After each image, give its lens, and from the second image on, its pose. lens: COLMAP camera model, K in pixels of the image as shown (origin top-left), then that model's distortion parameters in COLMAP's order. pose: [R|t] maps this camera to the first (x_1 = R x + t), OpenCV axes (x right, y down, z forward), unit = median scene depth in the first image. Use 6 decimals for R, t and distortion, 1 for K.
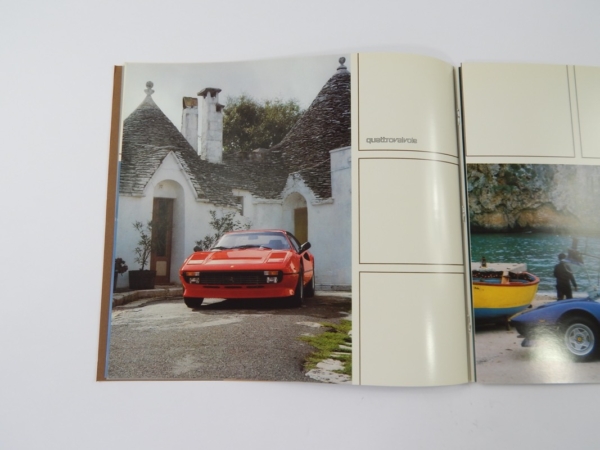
lens RADIAL K [[438.6, 0, 300.6], [0, 438.6, 234.3], [0, 0, 1]] dist [0.004202, -0.008798]
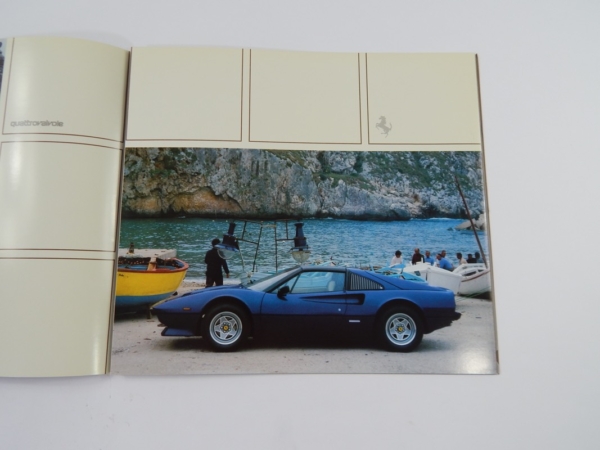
lens RADIAL K [[438.6, 0, 294.2], [0, 438.6, 208.0], [0, 0, 1]] dist [0.004202, -0.008798]
pose [[0.999962, -0.002562, 0.008372, 0.761557], [0.002907, 0.999133, -0.041539, 0.015854], [-0.008258, 0.041561, 0.999102, 0.023401]]
